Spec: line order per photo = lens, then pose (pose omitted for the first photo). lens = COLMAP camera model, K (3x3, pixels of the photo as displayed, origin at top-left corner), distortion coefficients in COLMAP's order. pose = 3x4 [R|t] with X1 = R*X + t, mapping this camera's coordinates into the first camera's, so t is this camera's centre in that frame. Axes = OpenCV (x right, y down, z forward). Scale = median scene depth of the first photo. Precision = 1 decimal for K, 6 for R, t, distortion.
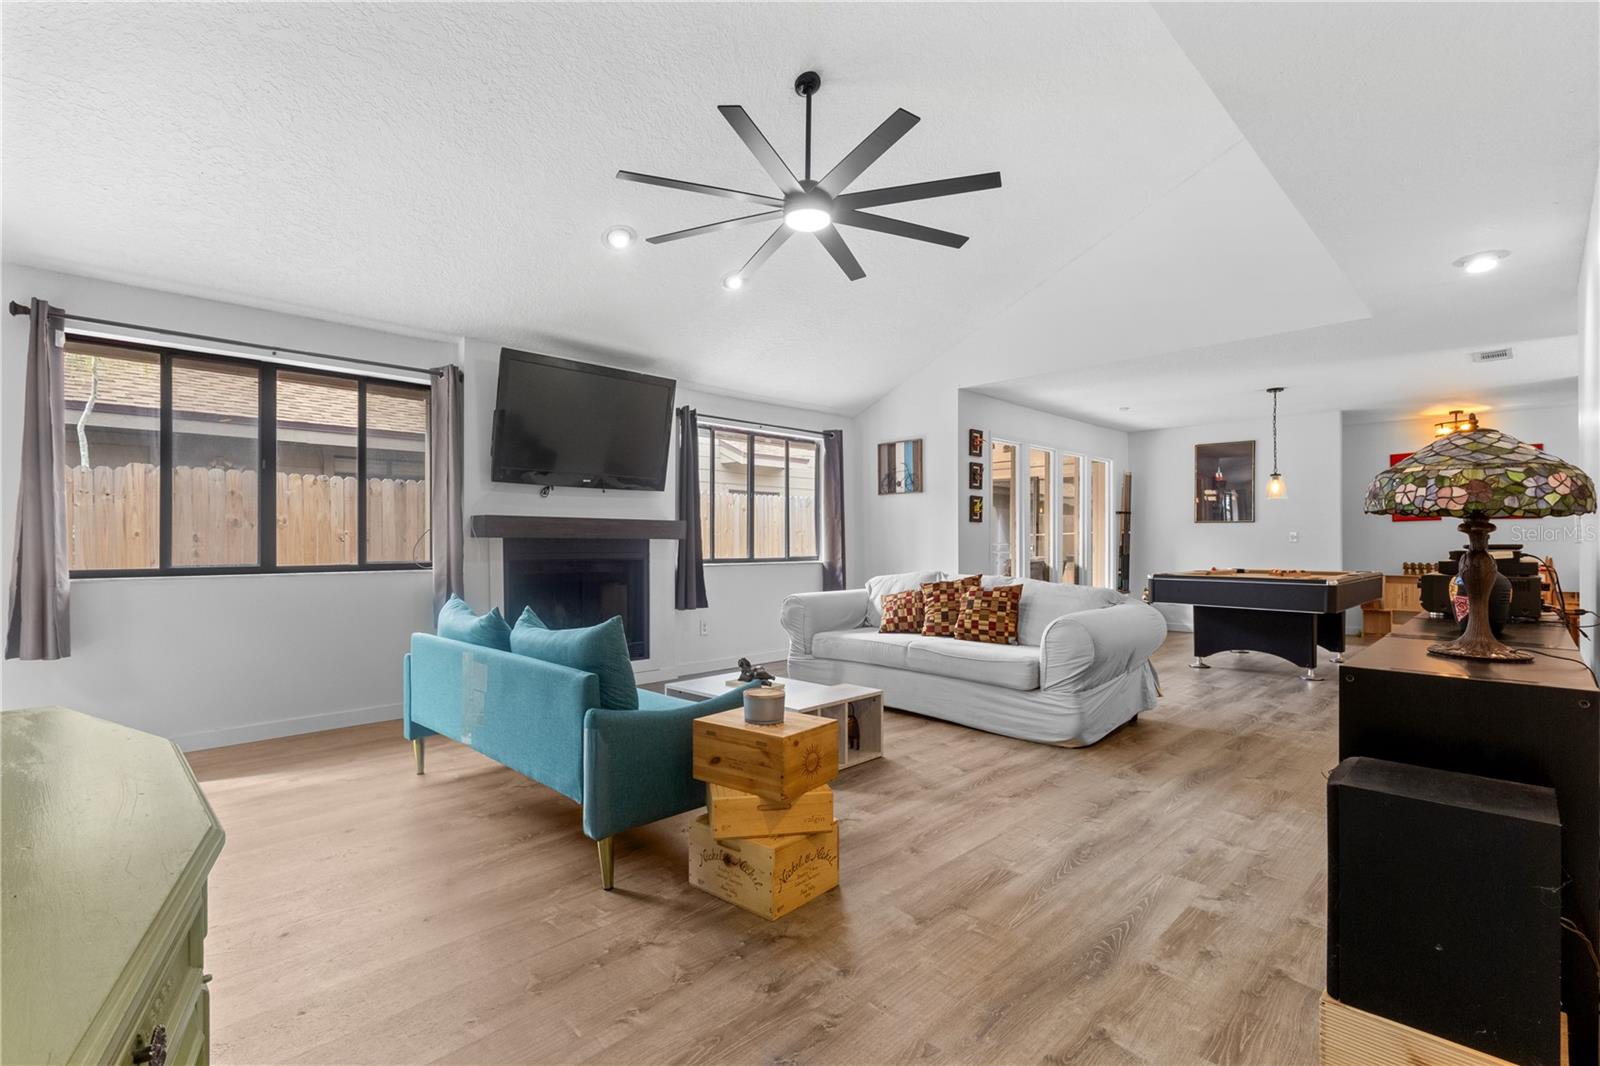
lens RADIAL K [[742.4, 0, 800.9], [0, 742.4, 538.1], [0, 0, 1]] dist [0.002723, 0.002285]
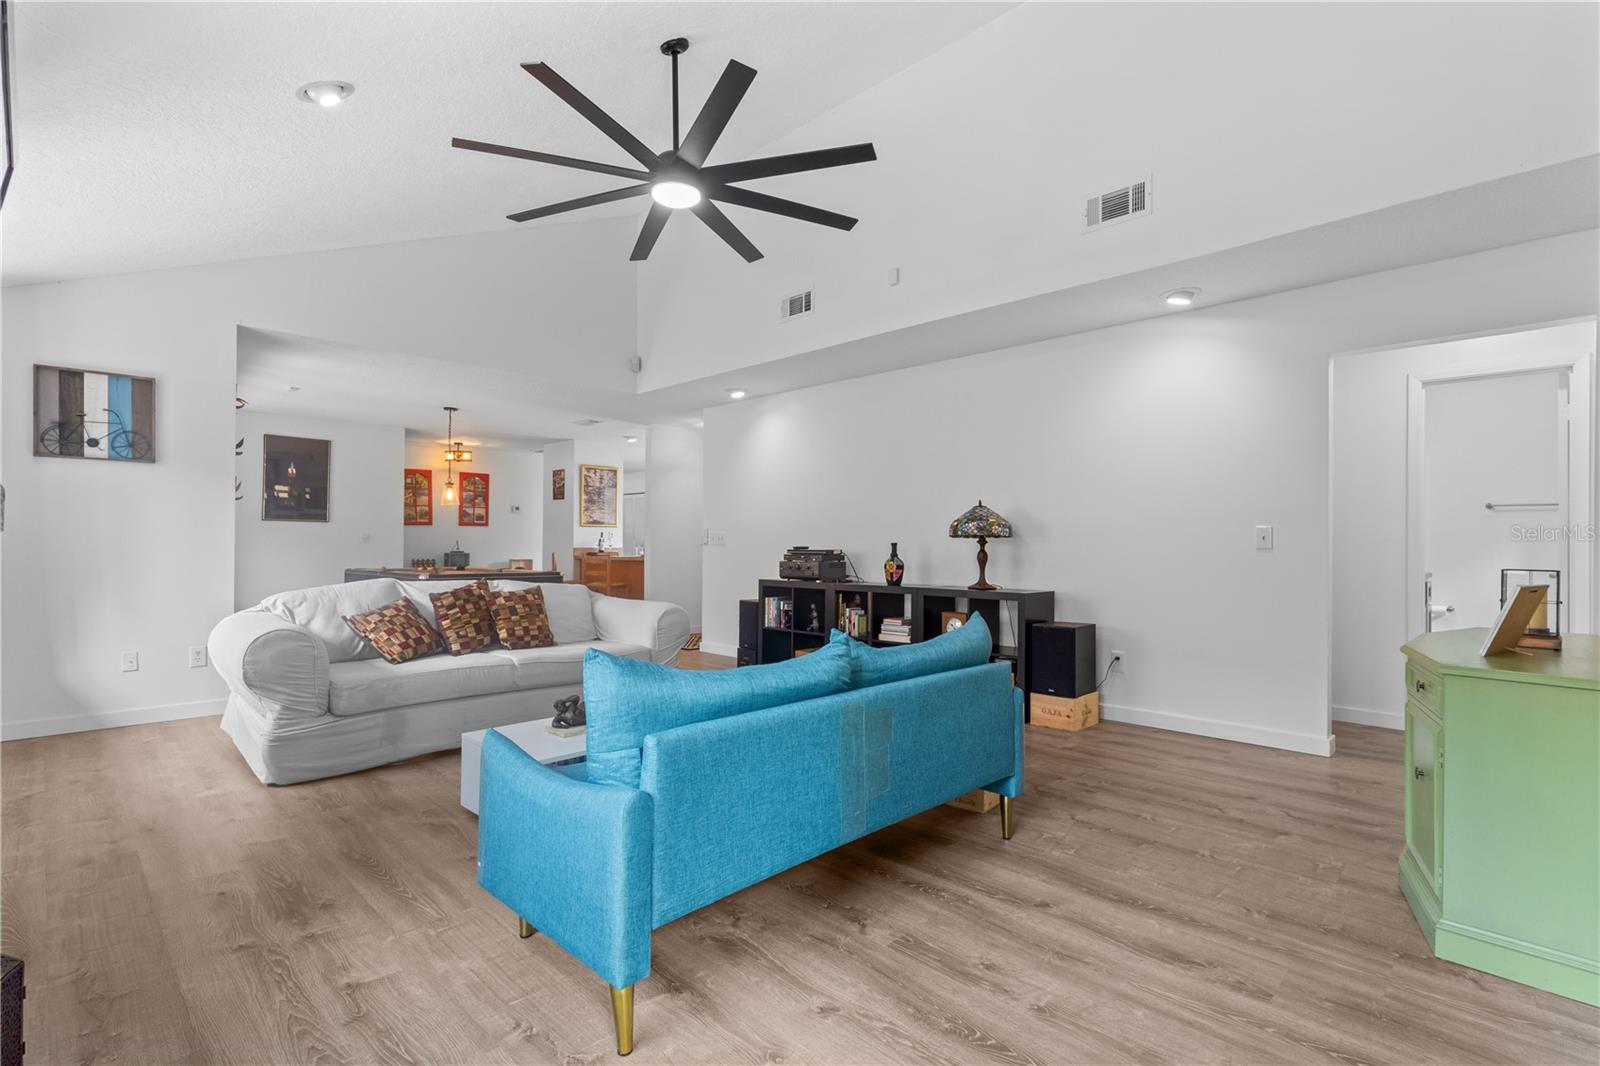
lens RADIAL K [[742.4, 0, 803.1], [0, 742.4, 538.2], [0, 0, 1]] dist [0.002723, 0.002285]
pose [[-0.004877, 0.009679, 0.999941, -0.464364], [-0.012911, 0.999869, -0.009742, 0.002203], [-0.999905, -0.012957, -0.004751, 0.427484]]
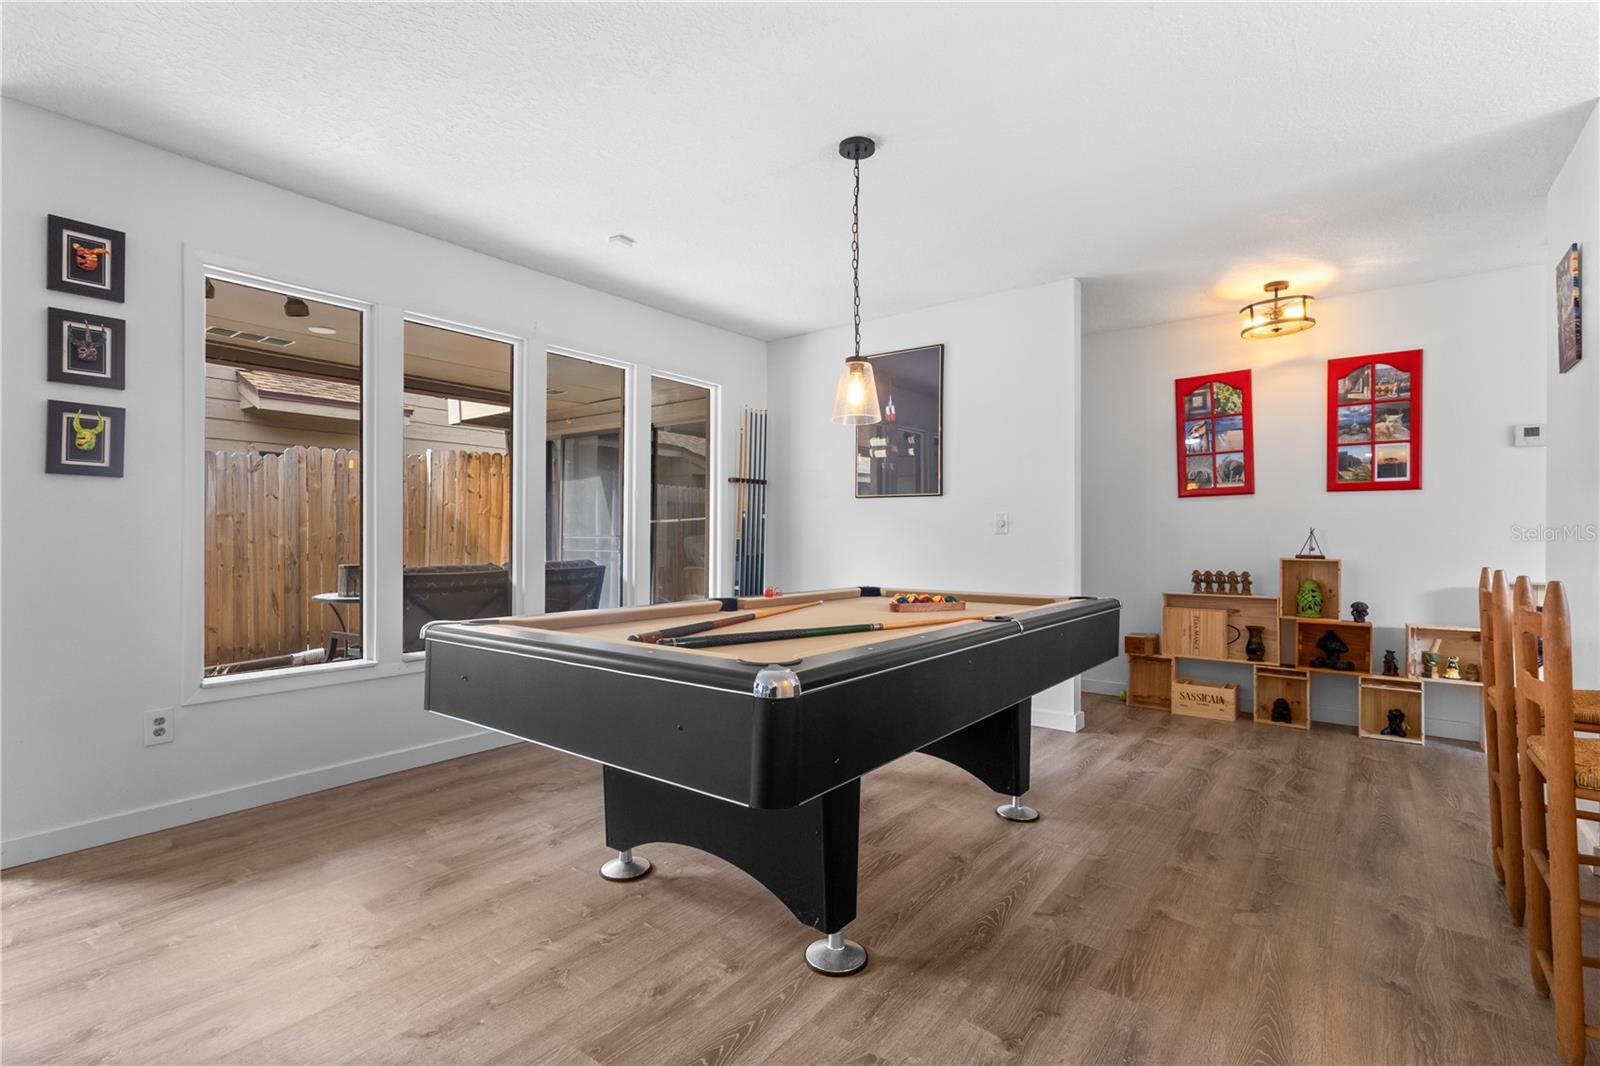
lens RADIAL K [[742.4, 0, 803.2], [0, 742.4, 549.9], [0, 0, 1]] dist [0.002723, 0.002285]
pose [[0.991193, 0.000294, 0.132427, 0.515236], [-0.003810, 0.999647, 0.026301, 0.004035], [-0.132372, -0.026573, 0.990844, 0.563681]]
